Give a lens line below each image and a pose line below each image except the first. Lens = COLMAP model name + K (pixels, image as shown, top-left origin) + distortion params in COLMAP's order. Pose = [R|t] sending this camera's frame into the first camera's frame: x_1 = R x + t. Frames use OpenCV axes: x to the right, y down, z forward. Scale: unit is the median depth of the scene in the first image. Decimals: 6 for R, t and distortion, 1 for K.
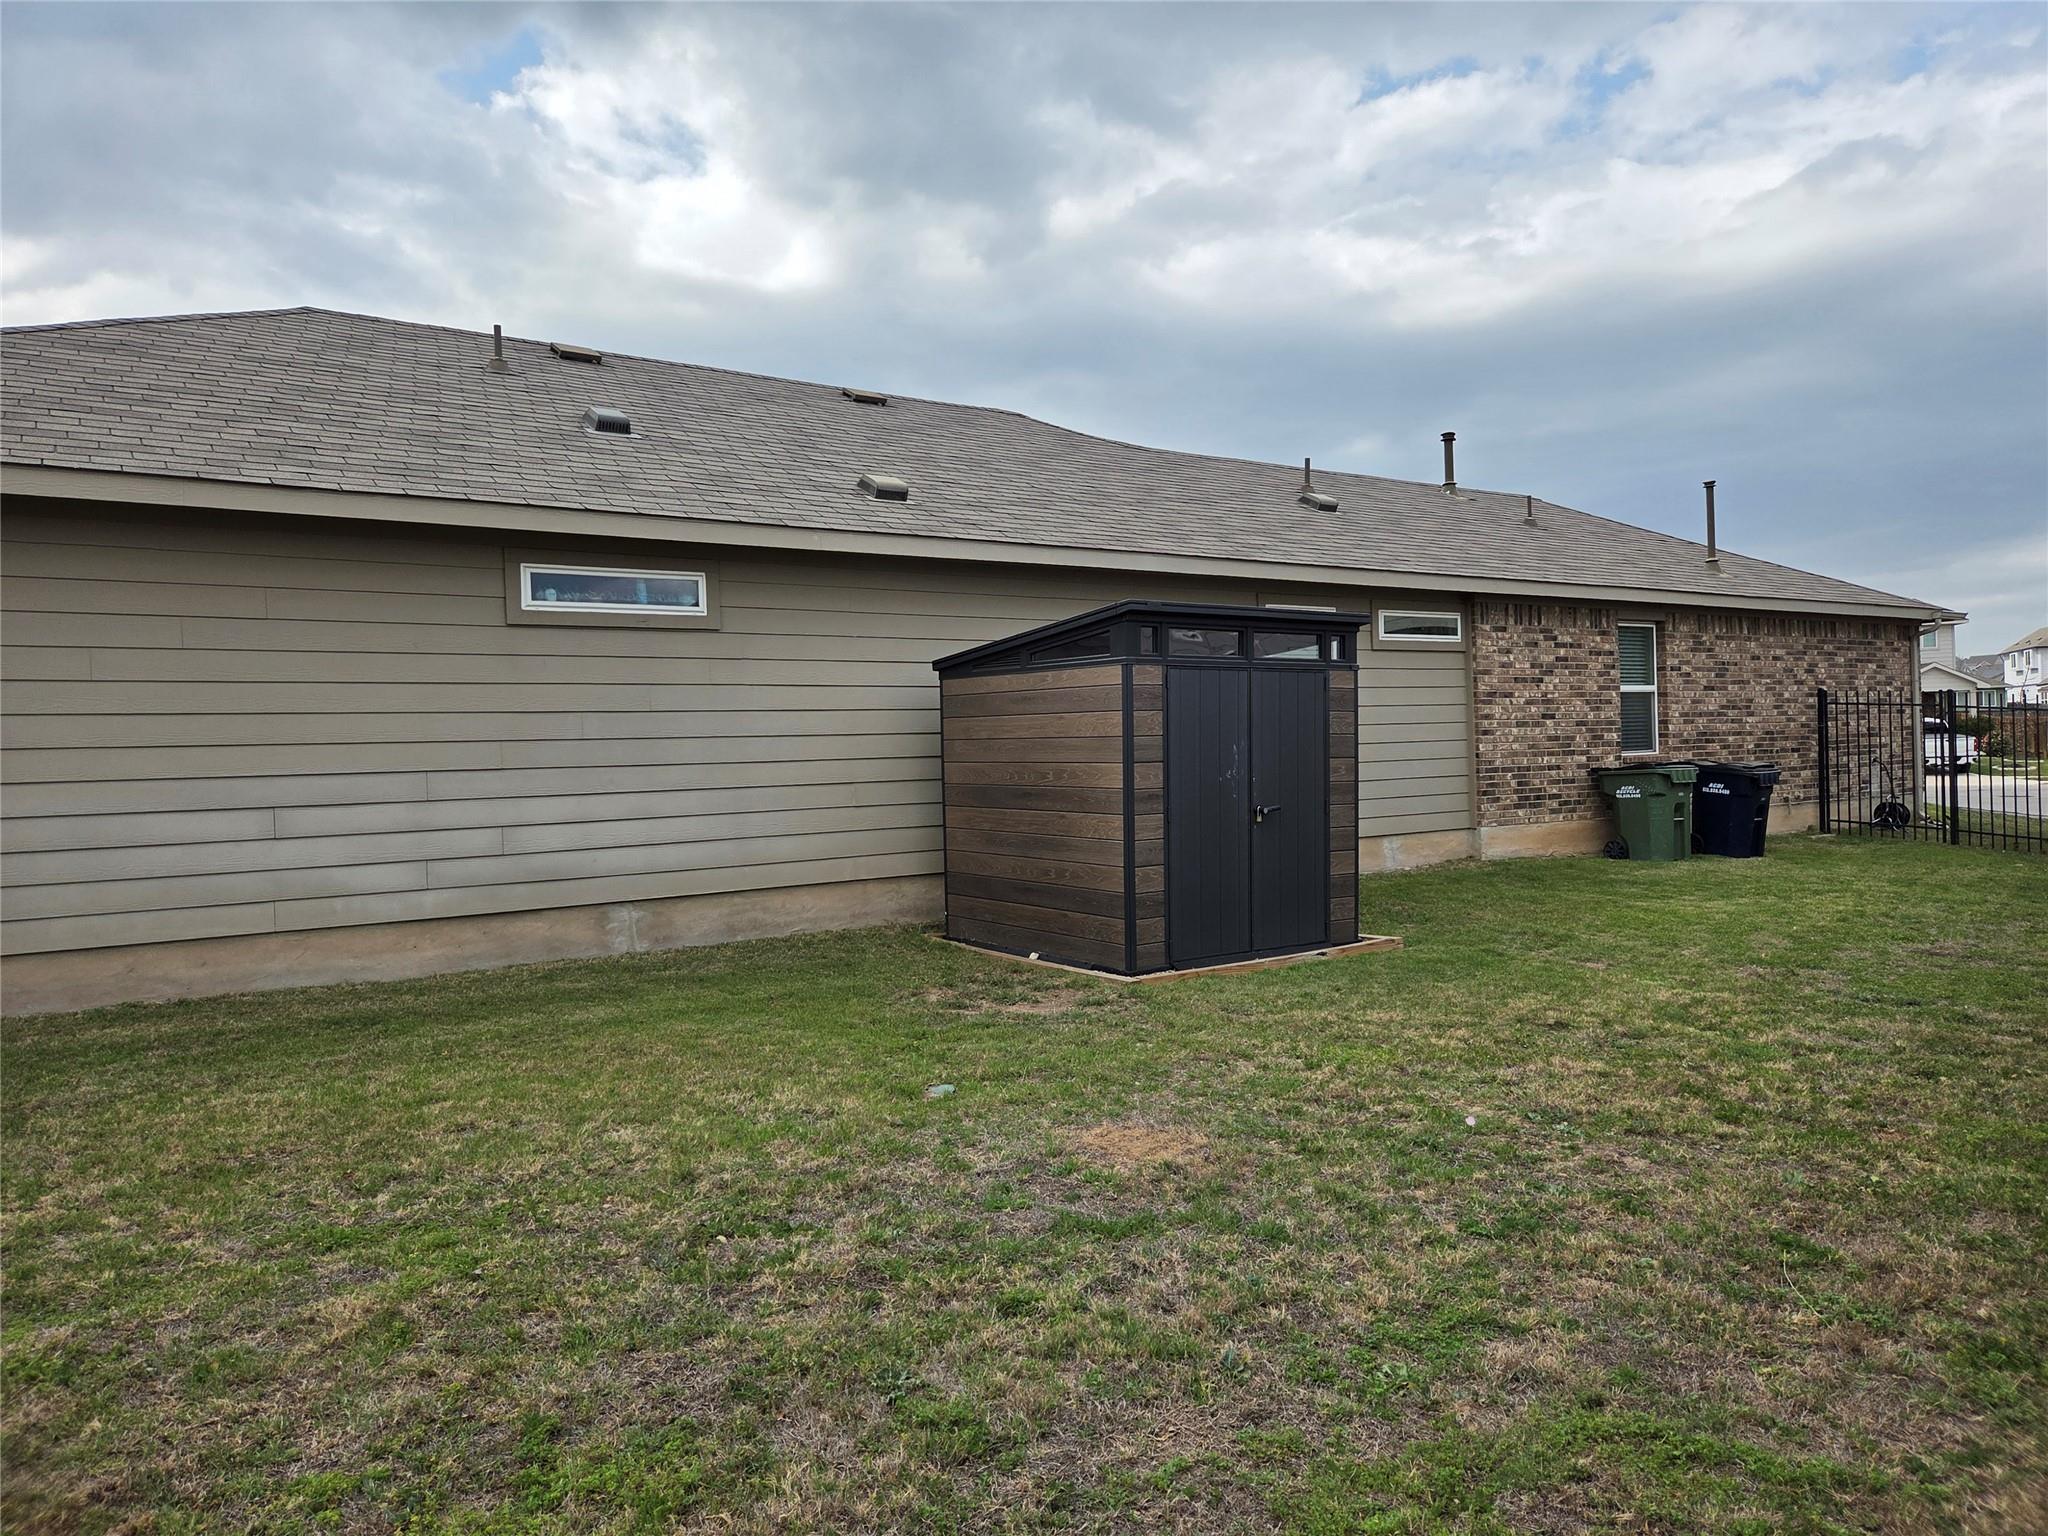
lens RADIAL K [[1371.7, 0, 1039.8], [0, 1371.7, 735.7], [0, 0, 1]] dist [0.067205, -0.057394]
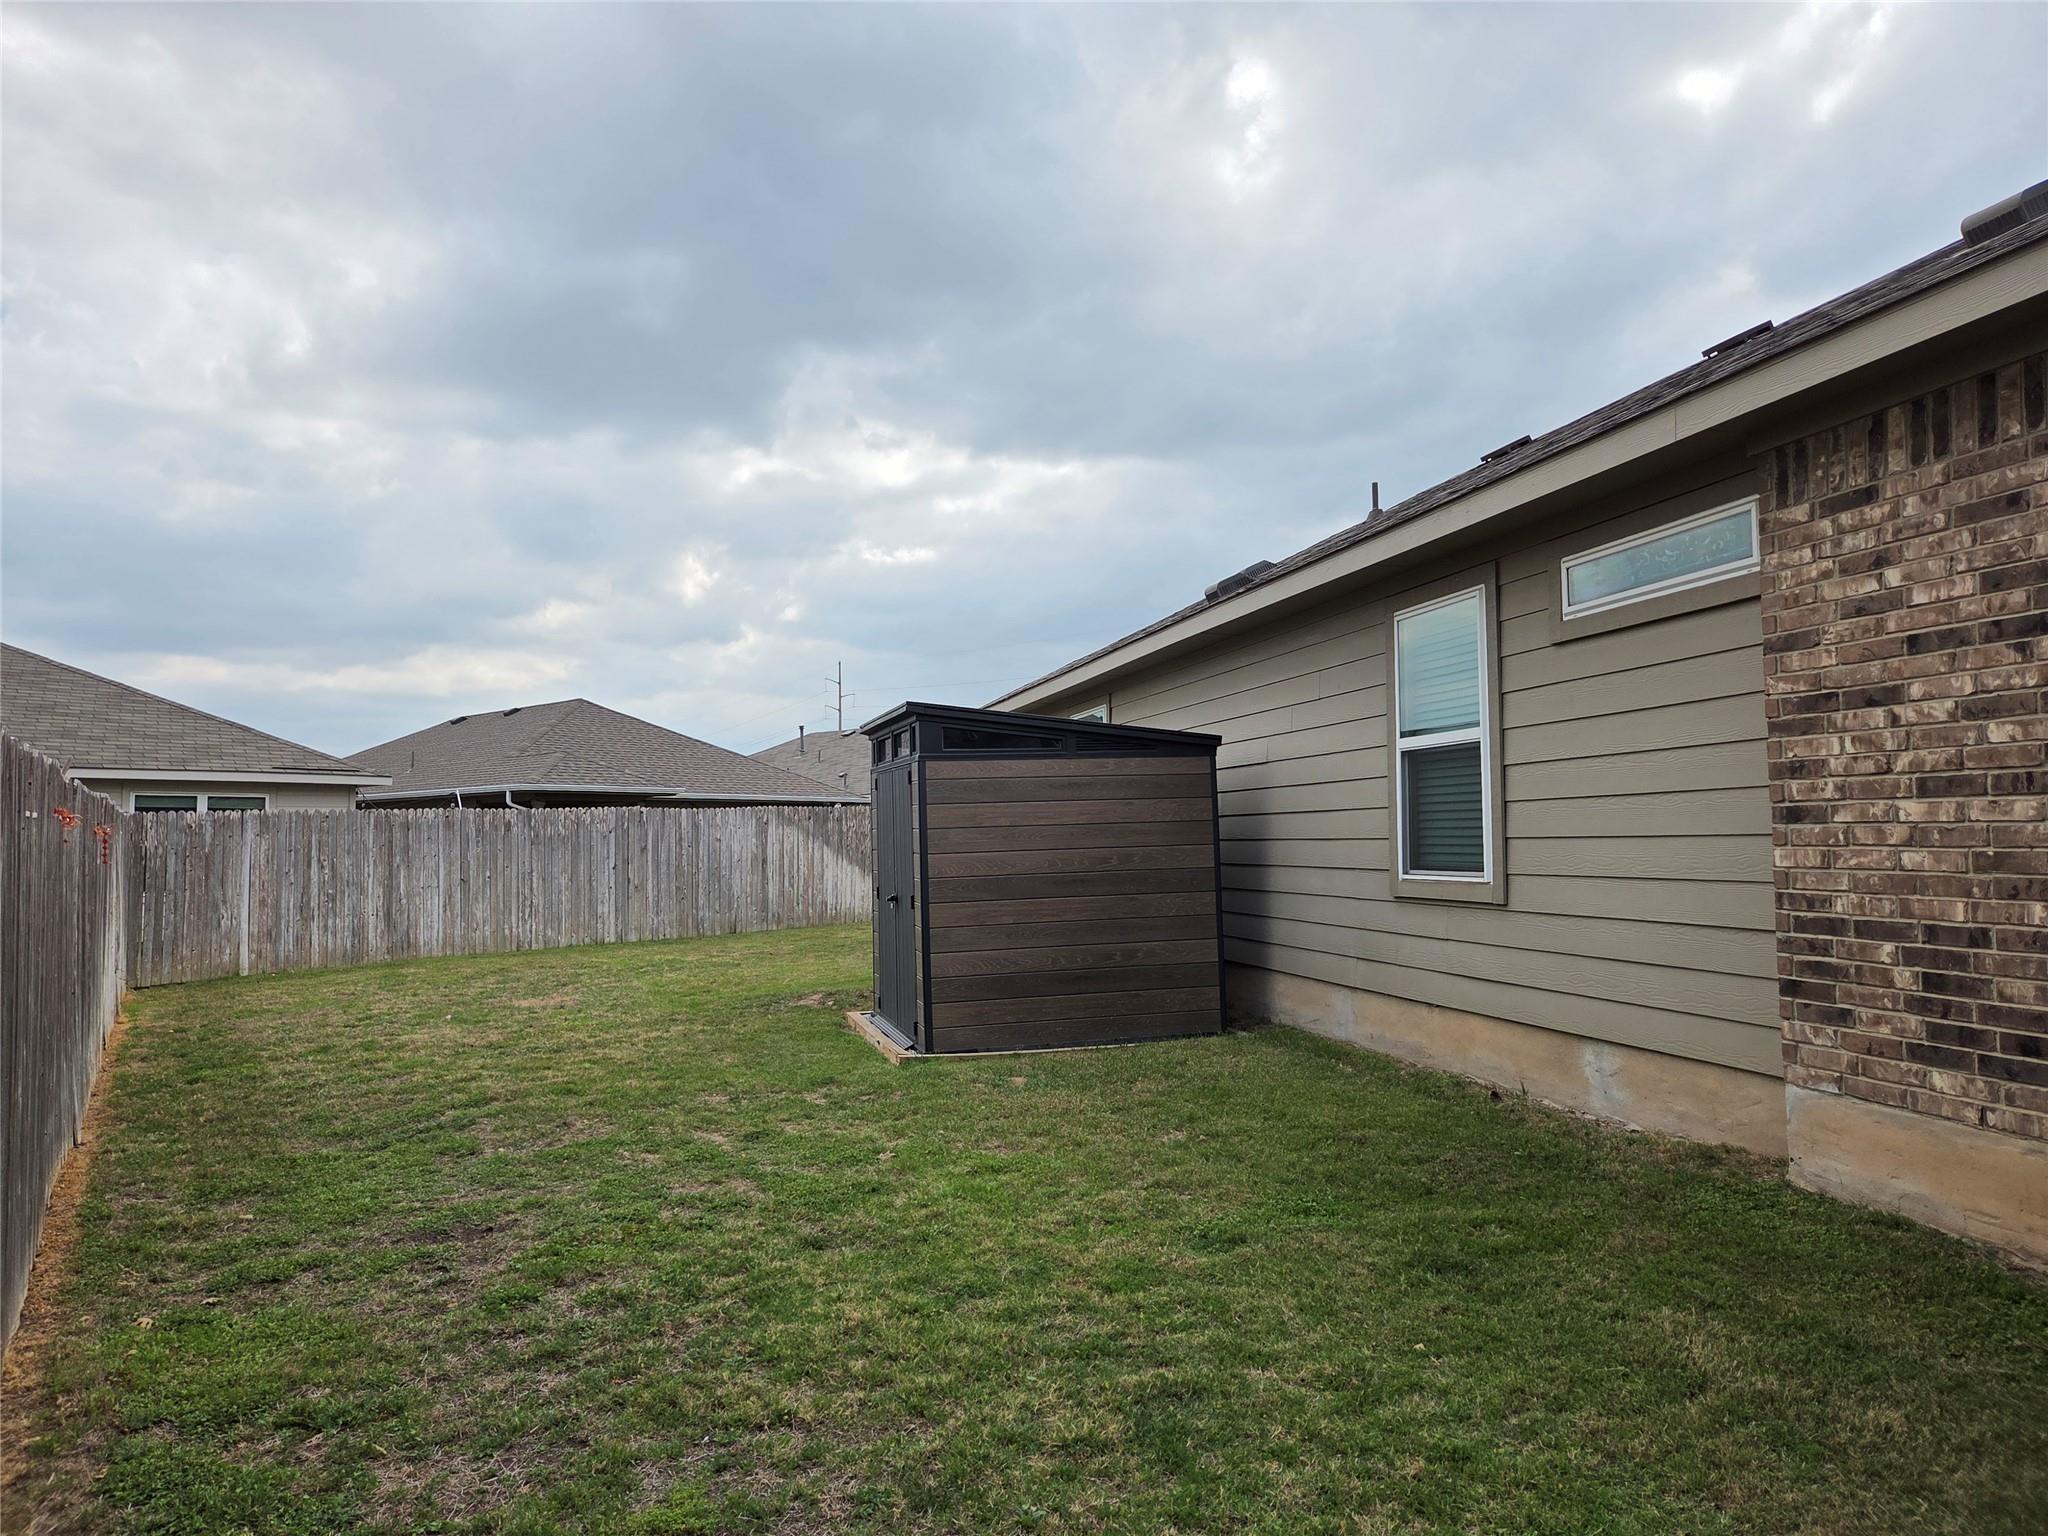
lens RADIAL K [[1371.7, 0, 1028.3], [0, 1371.7, 761.5], [0, 0, 1]] dist [0.067205, -0.057394]
pose [[-0.340550, -0.029511, -0.939763, 1.090670], [0.015400, 0.999198, -0.036958, -0.008674], [0.940100, -0.027058, -0.339822, 1.421187]]
